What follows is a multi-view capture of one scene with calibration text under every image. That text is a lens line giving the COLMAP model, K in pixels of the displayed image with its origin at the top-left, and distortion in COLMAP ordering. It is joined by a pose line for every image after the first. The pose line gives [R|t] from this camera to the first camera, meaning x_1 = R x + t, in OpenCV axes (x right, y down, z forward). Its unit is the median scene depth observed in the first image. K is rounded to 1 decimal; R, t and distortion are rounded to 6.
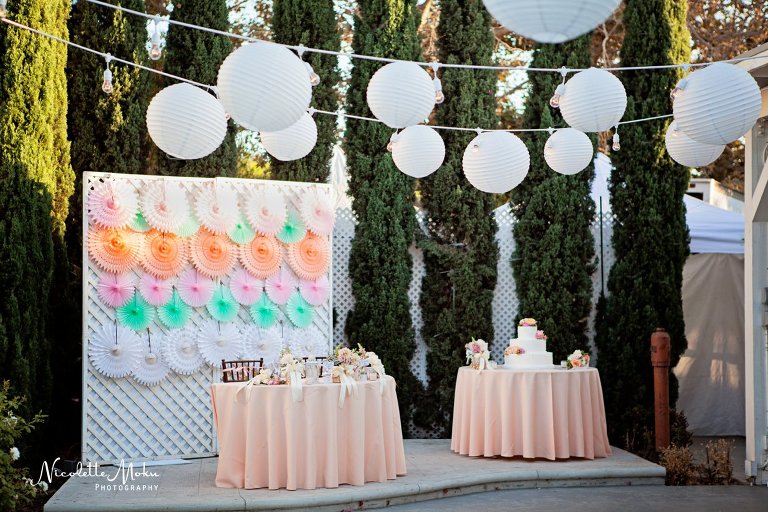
lens RADIAL K [[1530.2, 0, 382.4], [0, 1530.2, 256.2], [0, 0, 1]] dist [0.325844, 0.000000]
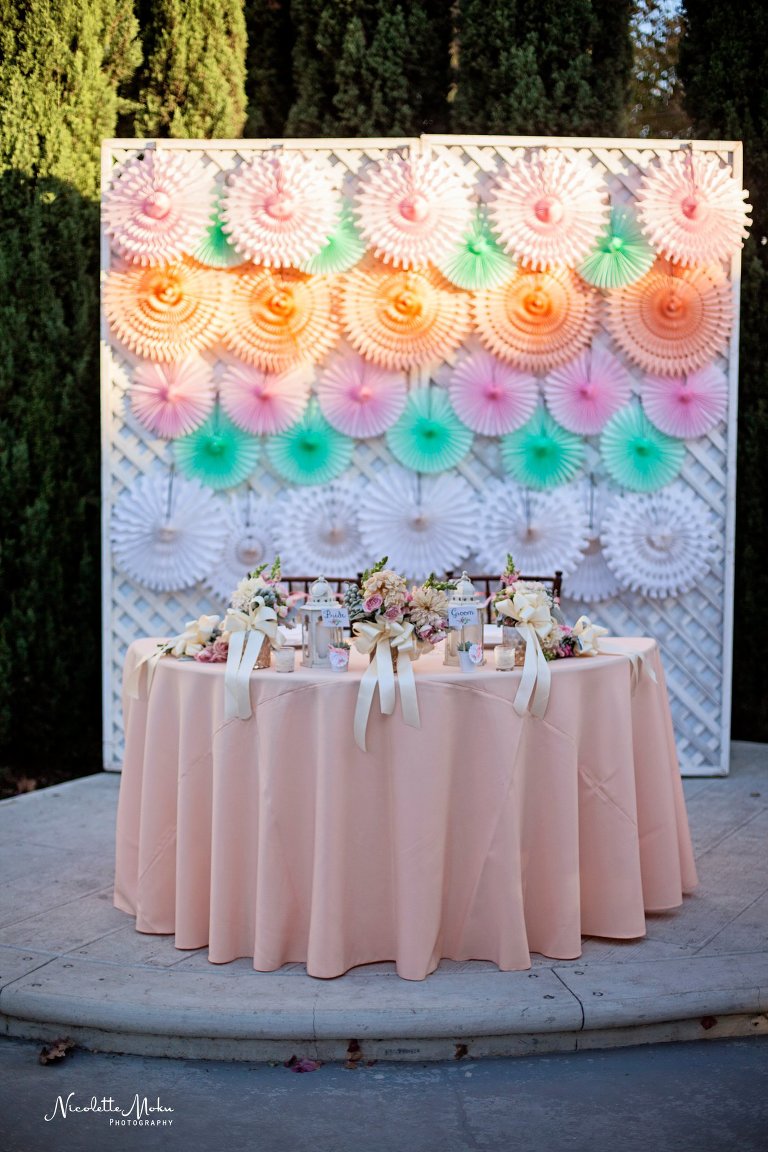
lens RADIAL K [[1689.4, 0, 383.9], [0, 1689.4, 575.1], [0, 0, 1]] dist [-0.105388, 0.000000]
pose [[0.813683, 0.061031, -0.578096, 0.163646], [0.009746, 0.992901, 0.118542, 0.014914], [0.581227, -0.102090, 0.807312, 0.615500]]
